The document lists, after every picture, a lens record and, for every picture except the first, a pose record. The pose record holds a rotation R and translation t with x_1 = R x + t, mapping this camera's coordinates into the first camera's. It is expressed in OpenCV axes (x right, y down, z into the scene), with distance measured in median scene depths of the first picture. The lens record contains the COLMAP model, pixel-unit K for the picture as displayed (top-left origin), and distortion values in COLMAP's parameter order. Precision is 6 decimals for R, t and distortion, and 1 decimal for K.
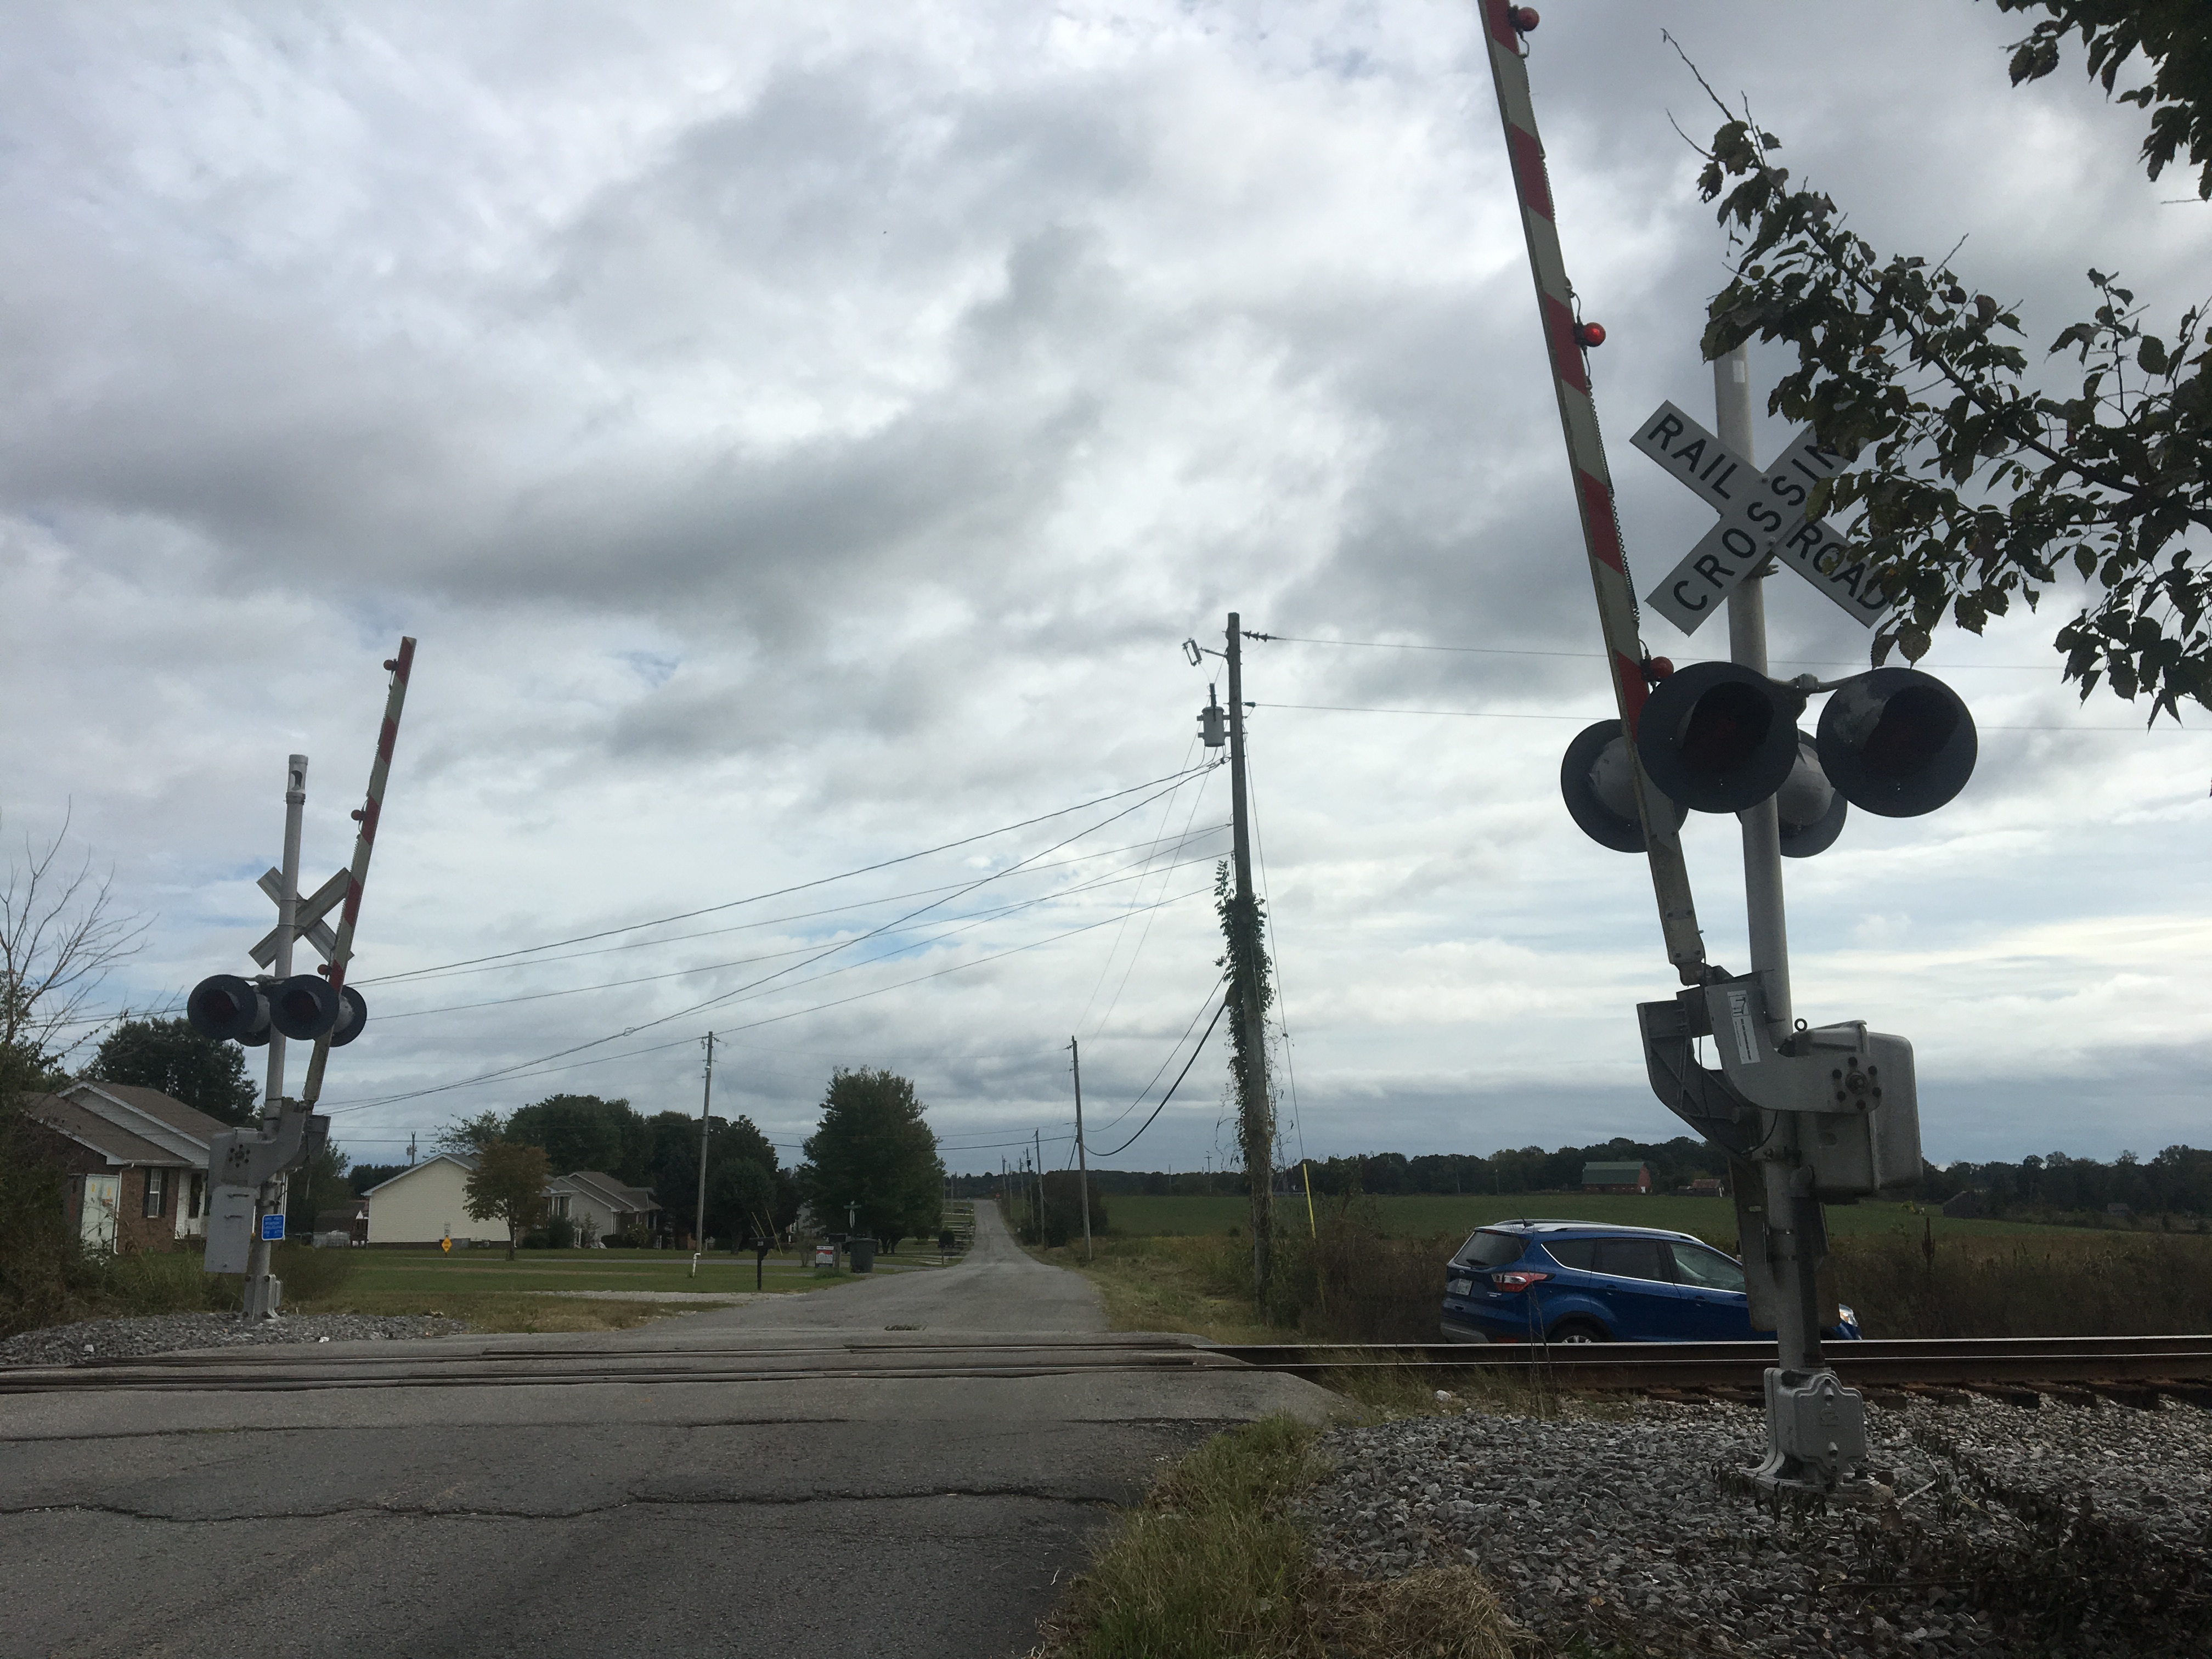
lens RADIAL K [[1925.4, 0, 1086.2], [0, 1925.4, 830.0], [0, 0, 1]] dist [0.115921, -0.197670]
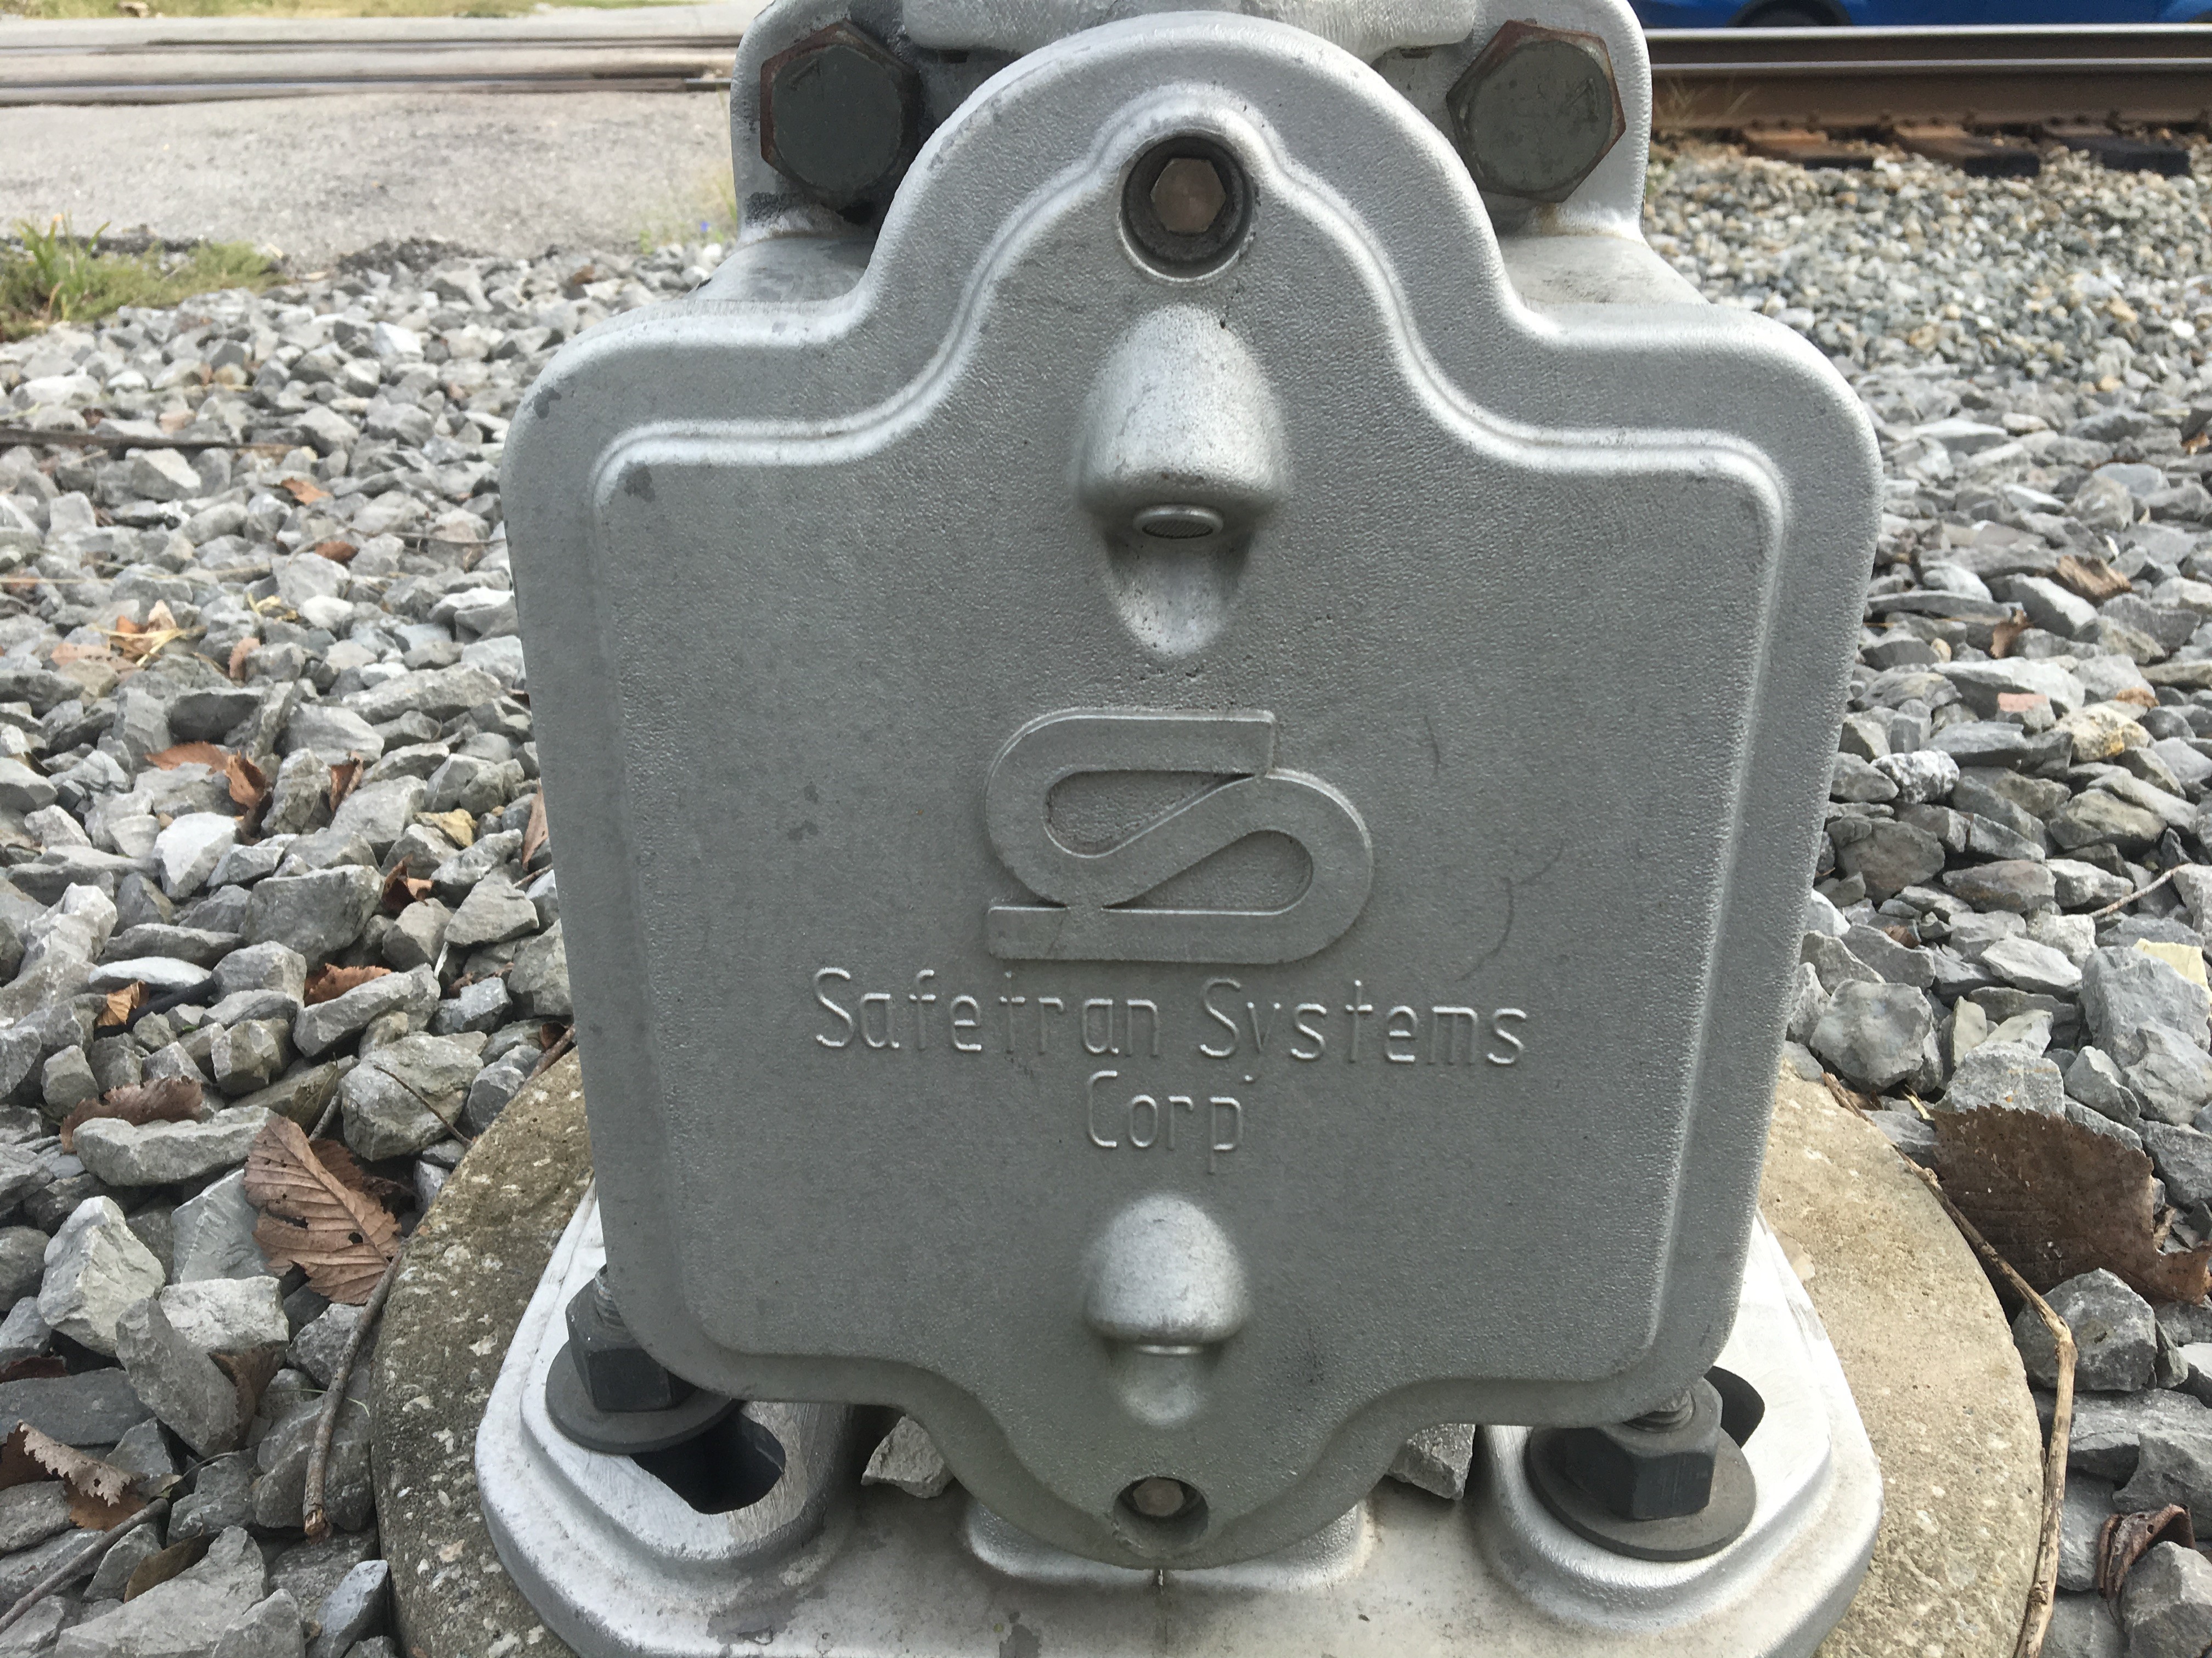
lens RADIAL K [[1925.1, 0, 1086.2], [0, 1925.1, 829.5], [0, 0, 1]] dist [0.115921, -0.197670]
pose [[0.987598, 0.069079, -0.140991, 0.142849], [0.027558, 0.807794, 0.588820, 0.099122], [0.154567, -0.585403, 0.795872, 0.354458]]
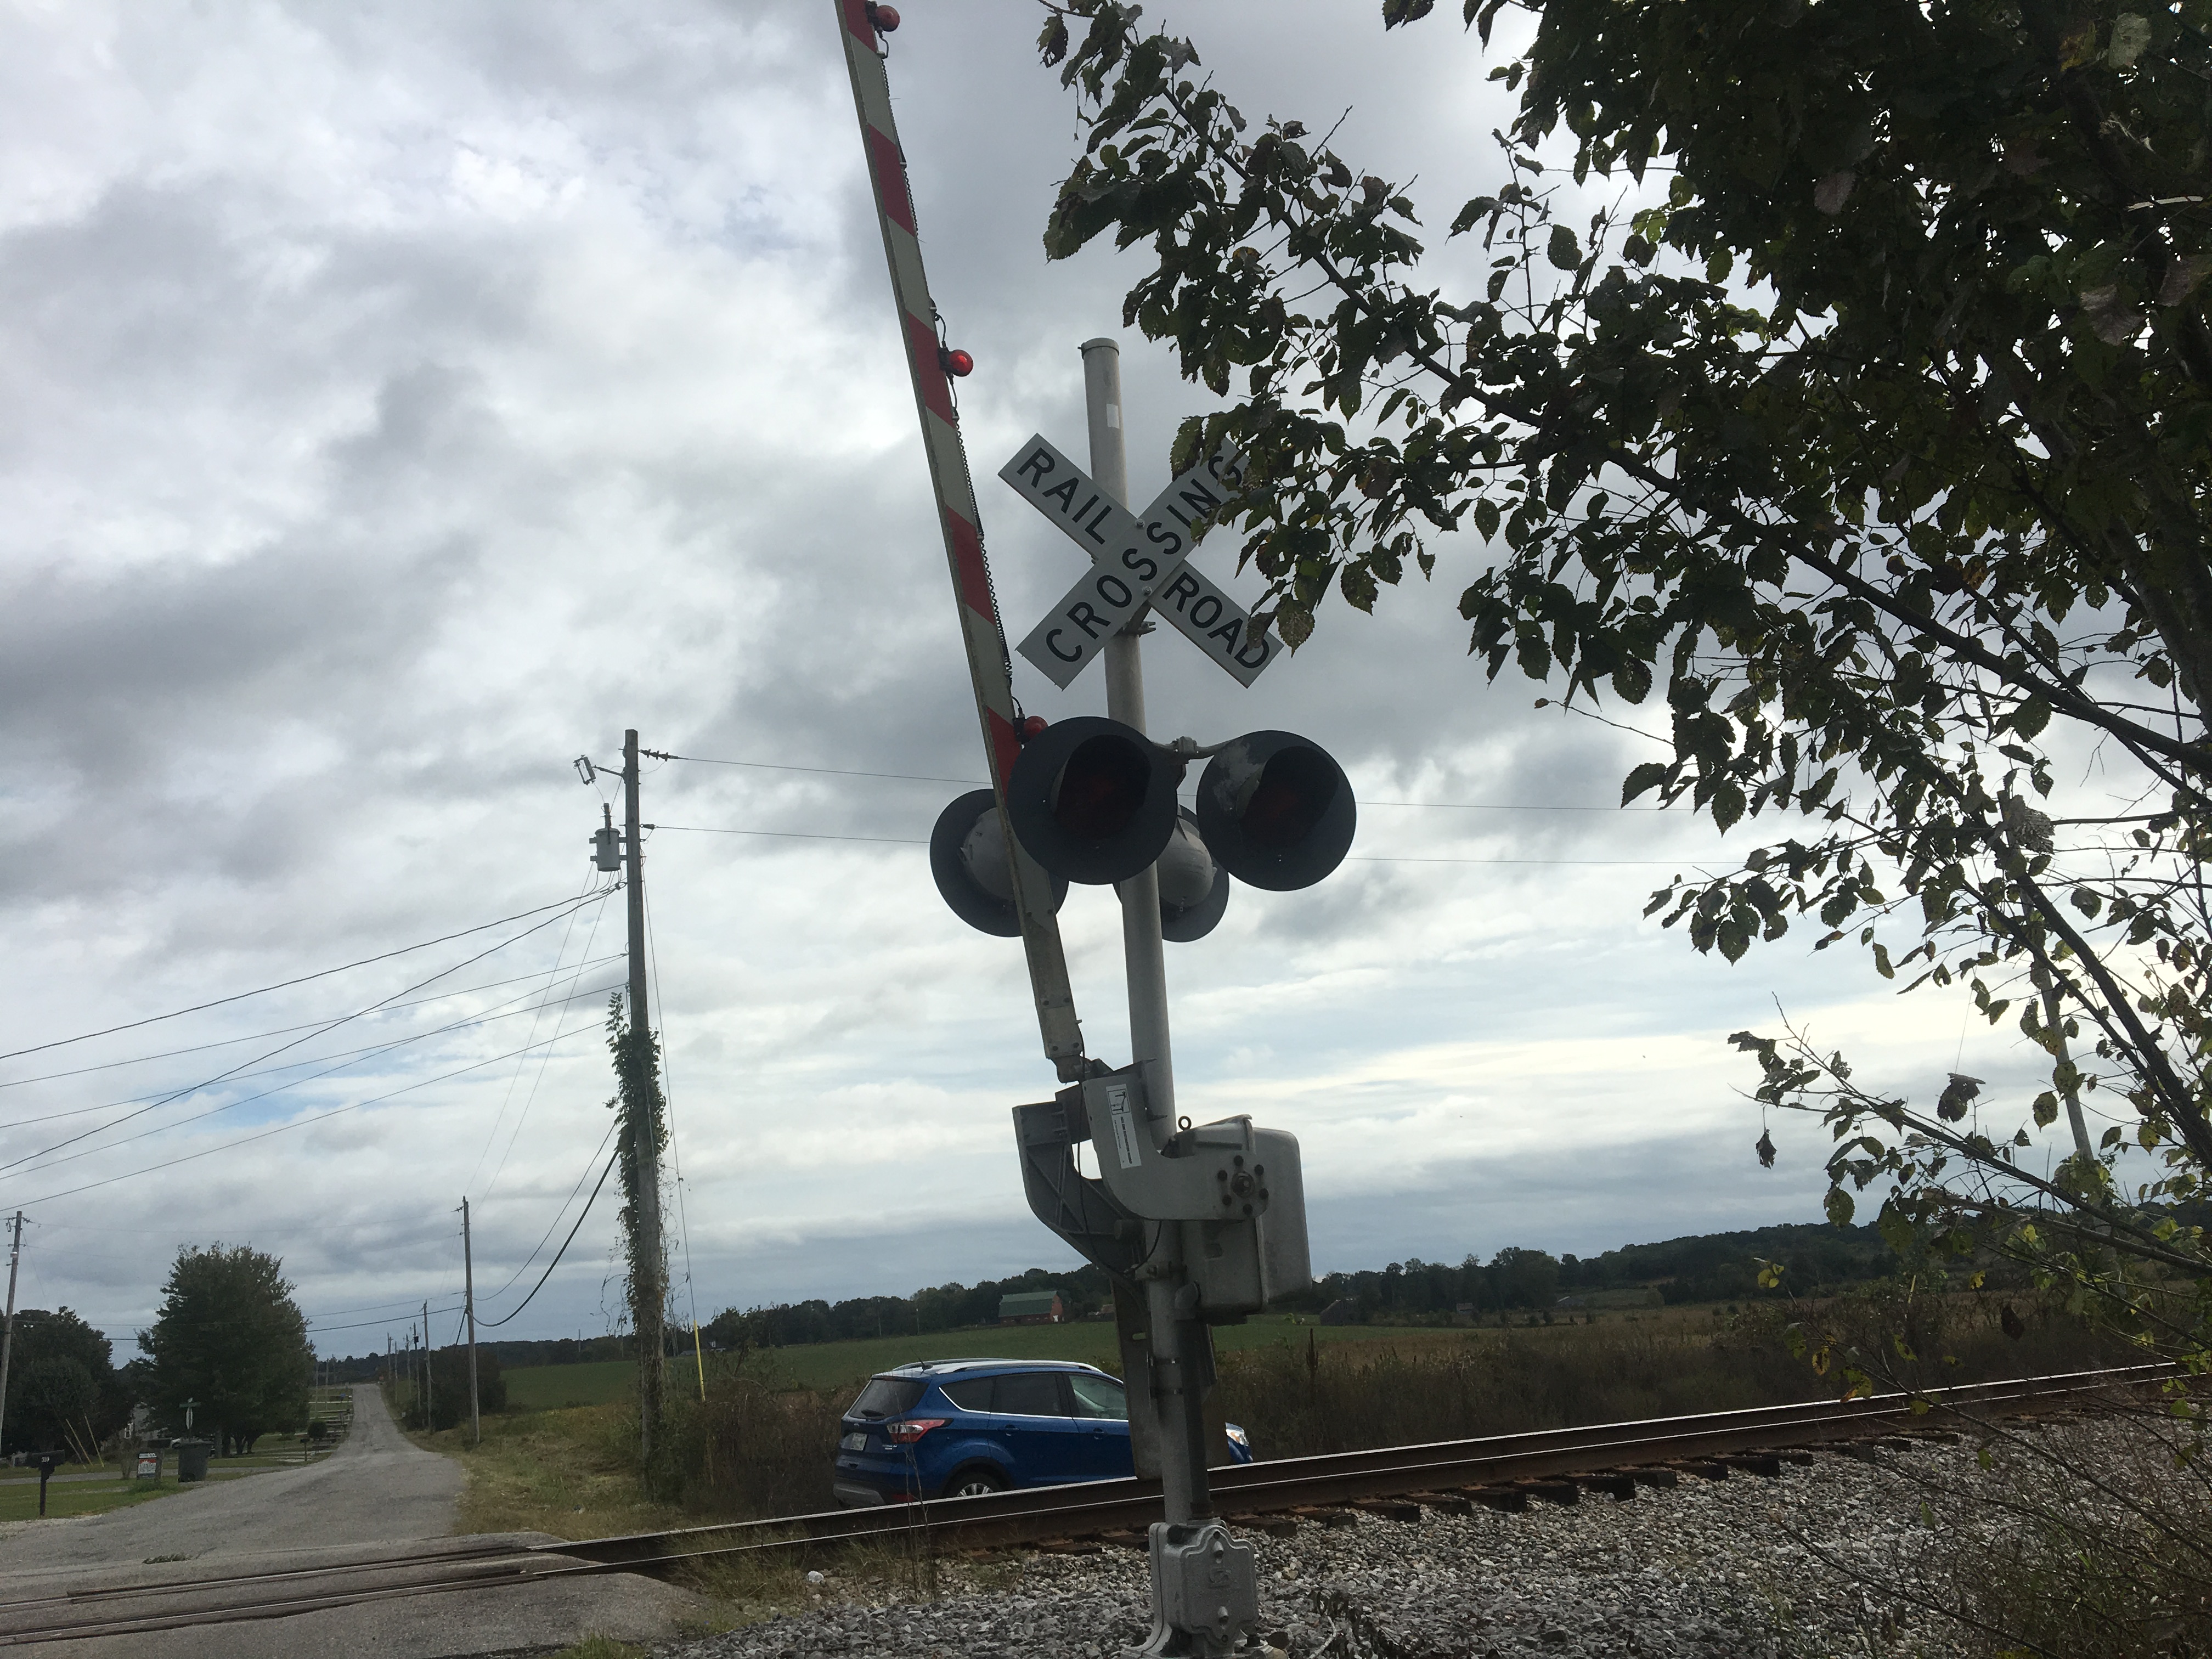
lens RADIAL K [[1915.6, 0, 1106.0], [0, 1915.6, 829.5], [0, 0, 1]] dist [0.107264, -0.155364]
pose [[0.953470, 0.011993, 0.301250, 0.025539], [0.010327, 0.997323, -0.072390, 0.011474], [-0.301311, 0.072133, 0.950794, 0.064116]]
